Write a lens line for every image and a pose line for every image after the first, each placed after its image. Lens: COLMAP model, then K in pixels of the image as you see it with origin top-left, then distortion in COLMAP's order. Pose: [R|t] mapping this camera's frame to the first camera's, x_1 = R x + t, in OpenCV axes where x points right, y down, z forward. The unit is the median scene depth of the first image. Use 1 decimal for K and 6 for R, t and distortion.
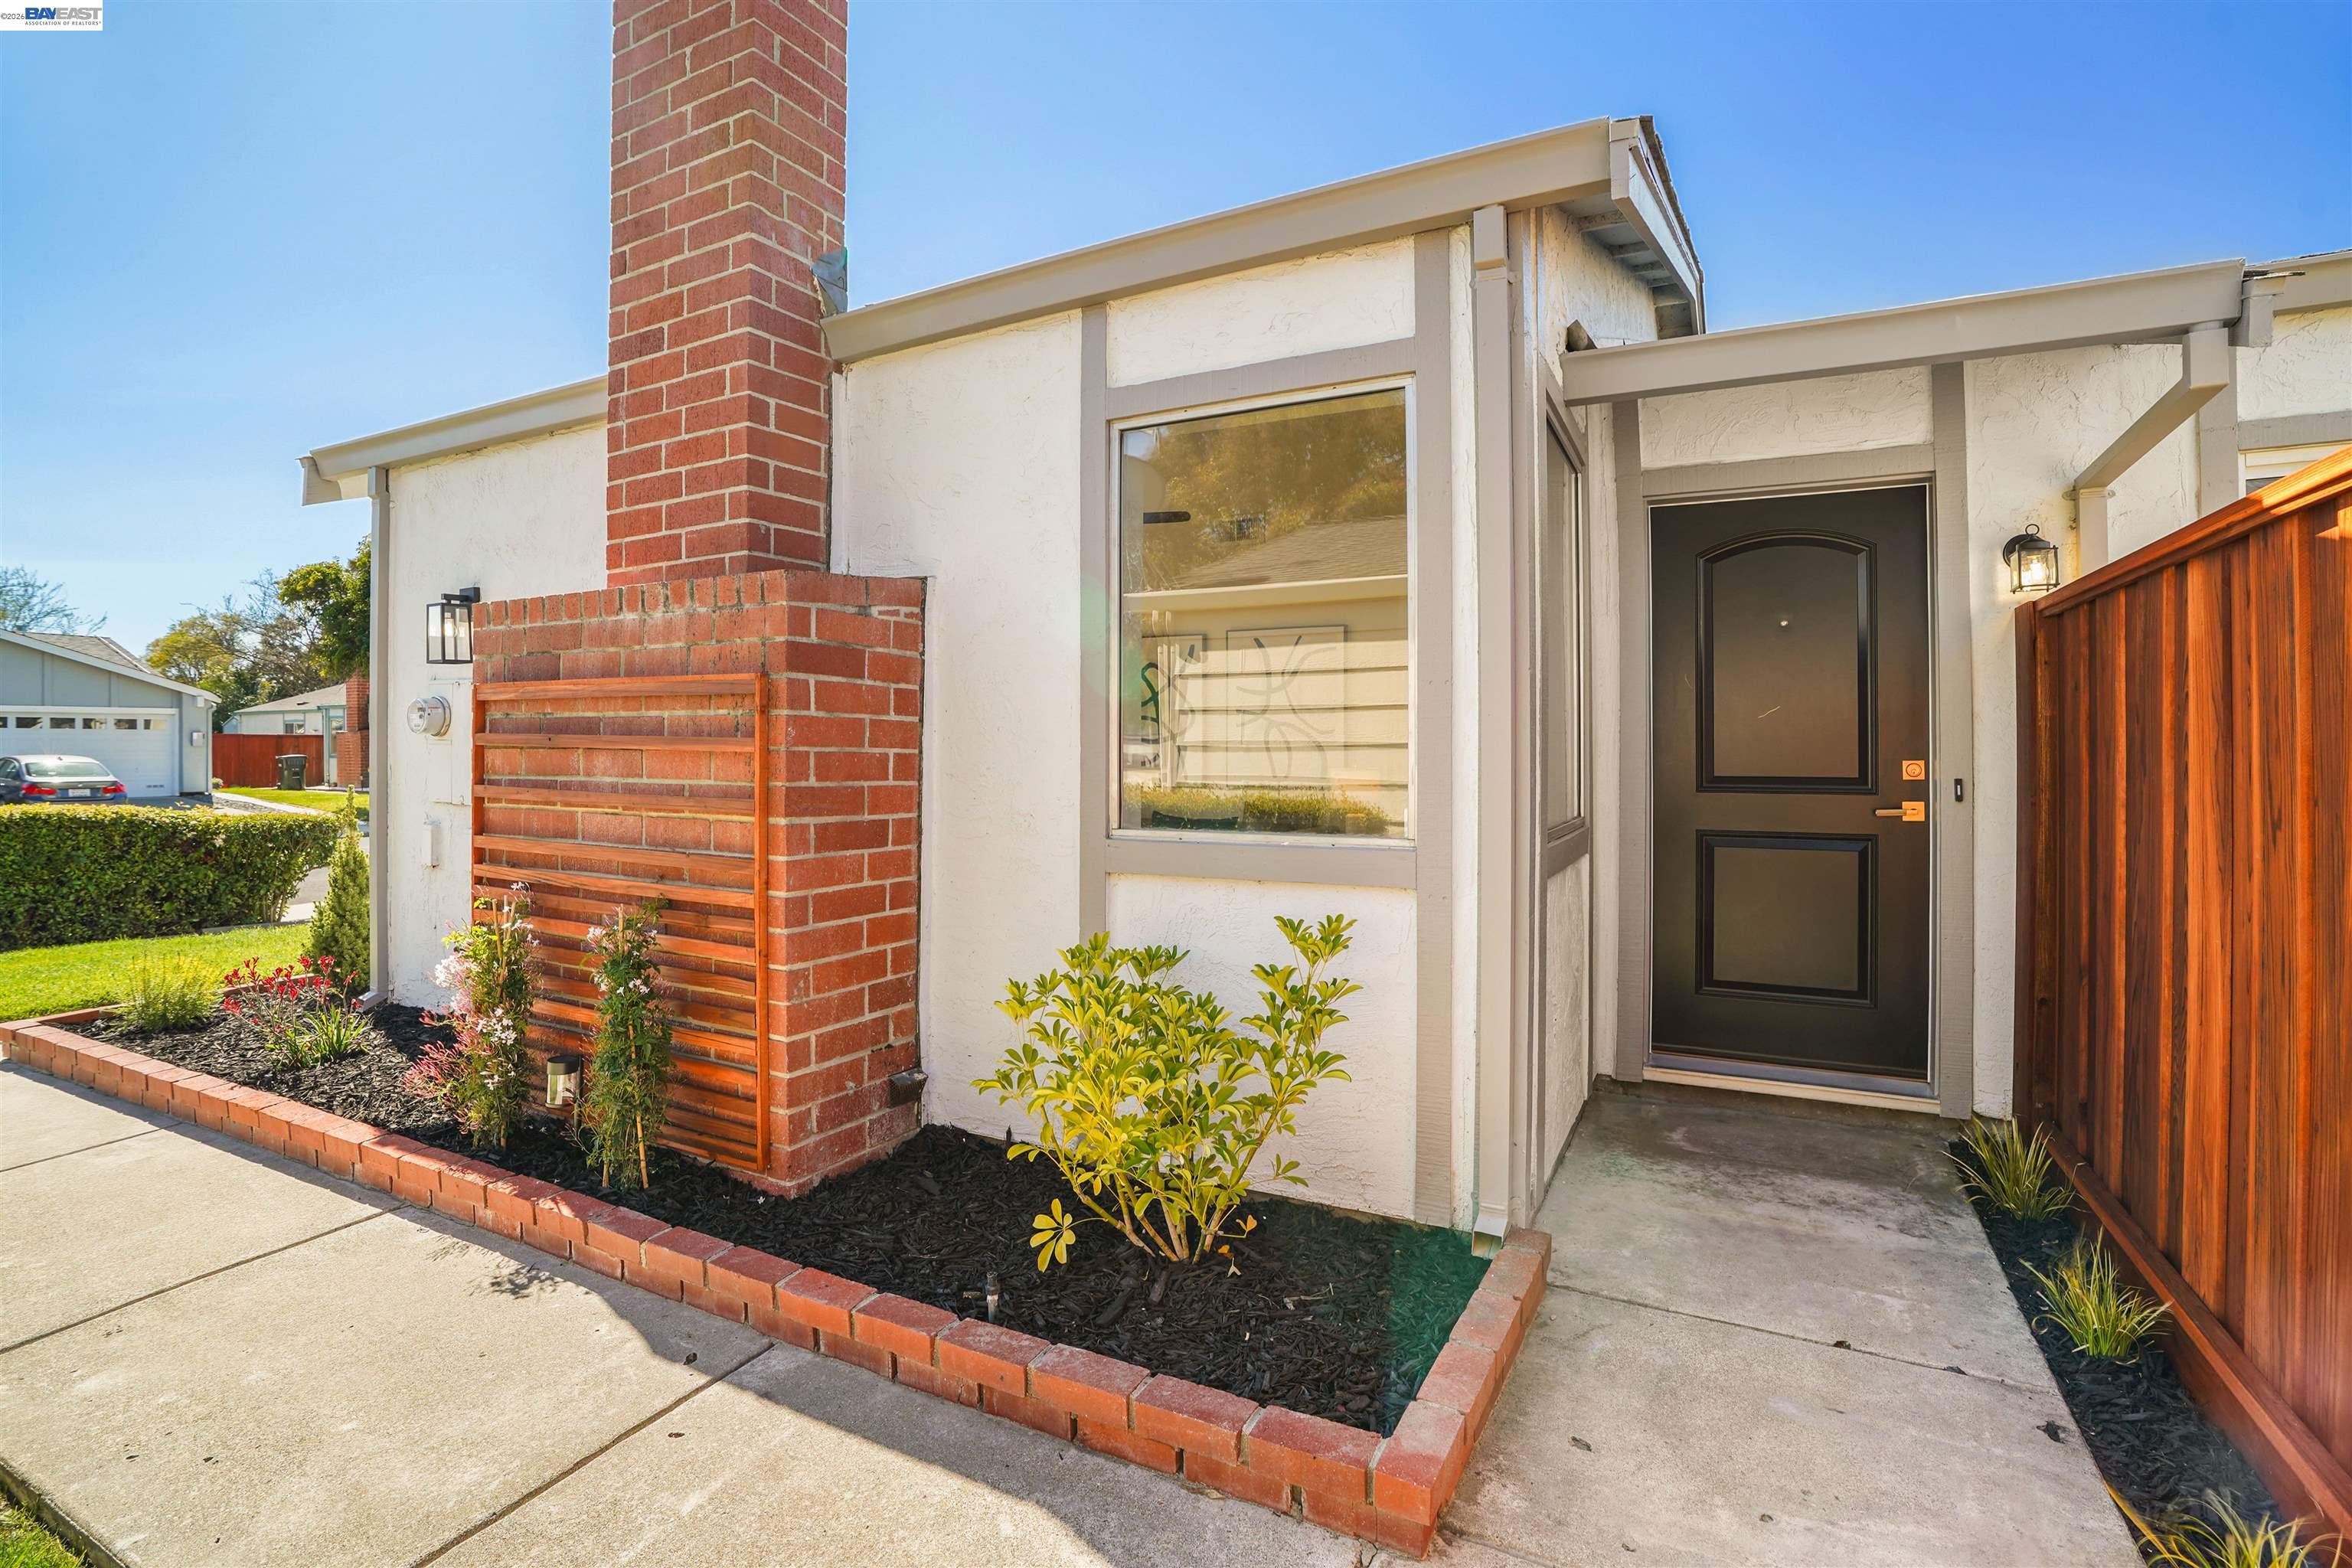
lens RADIAL K [[1115.9, 0, 1168.1], [0, 1115.9, 738.0], [0, 0, 1]] dist [-0.051017, 0.016804]
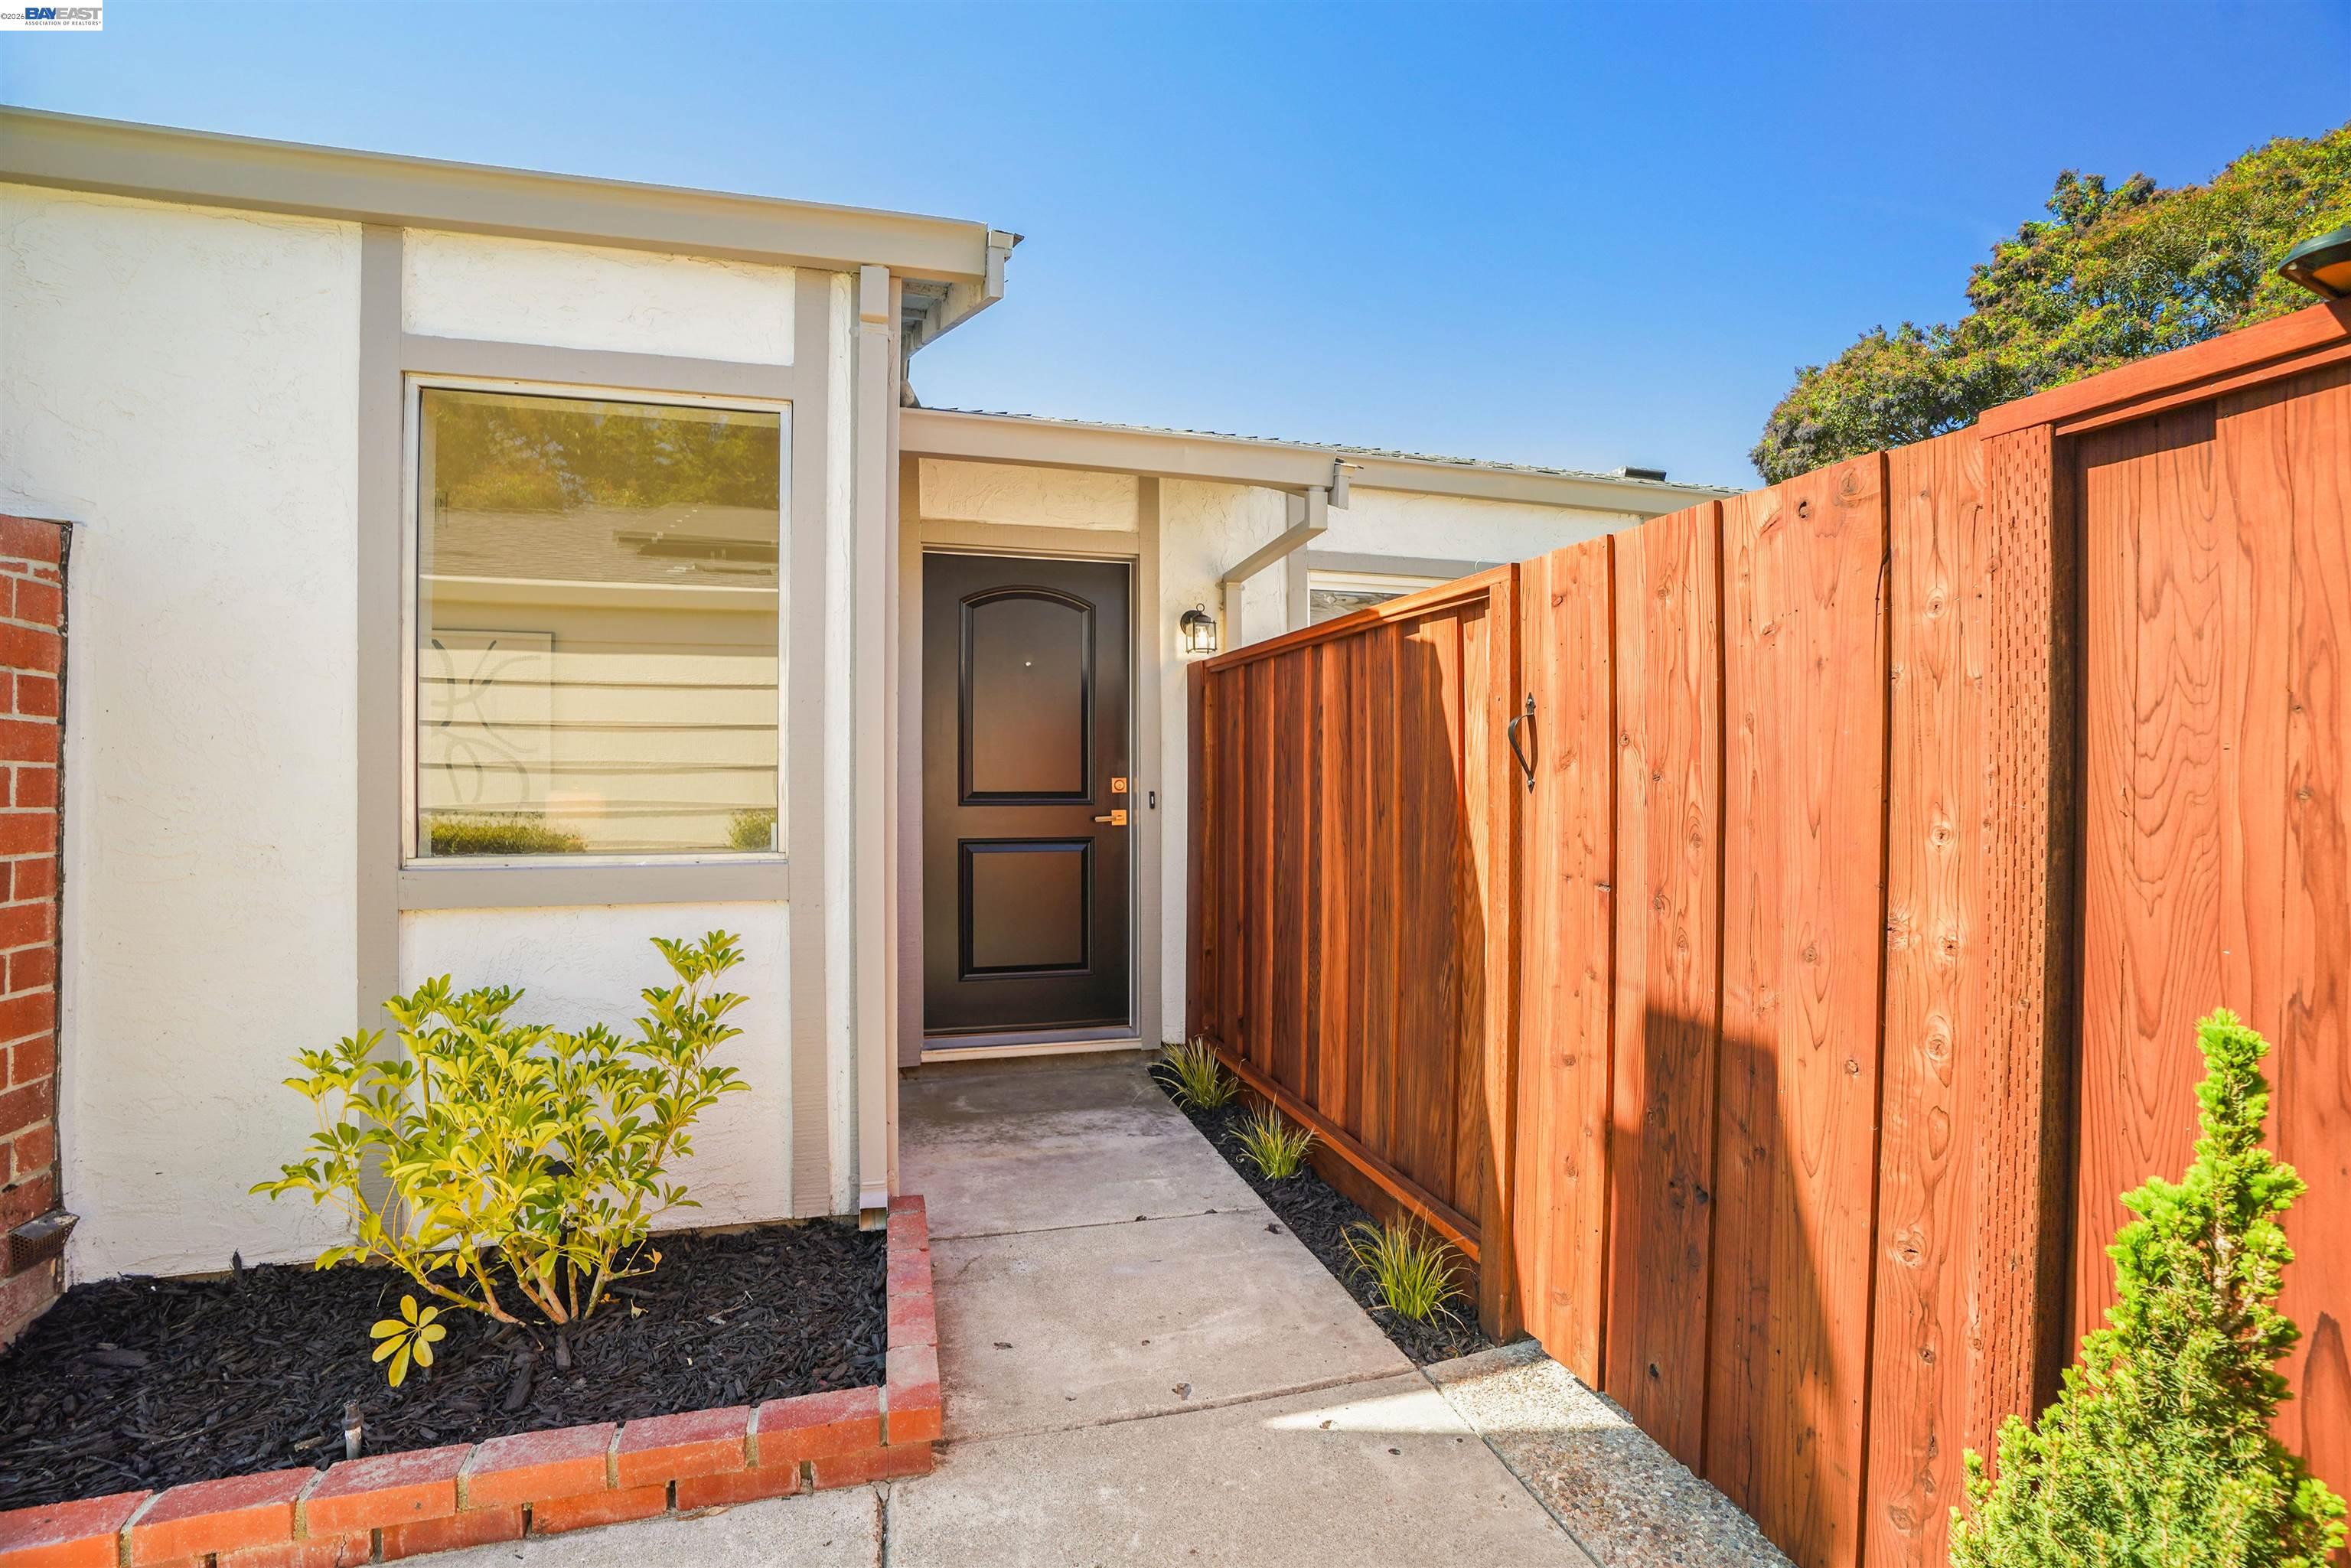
lens RADIAL K [[1115.4, 0, 1198.2], [0, 1115.4, 768.6], [0, 0, 1]] dist [-0.051017, 0.016804]
pose [[0.717594, 0.003954, 0.696451, -0.219213], [-0.007783, 0.999967, 0.002341, 0.008112], [-0.696418, -0.007100, 0.717601, -0.005849]]
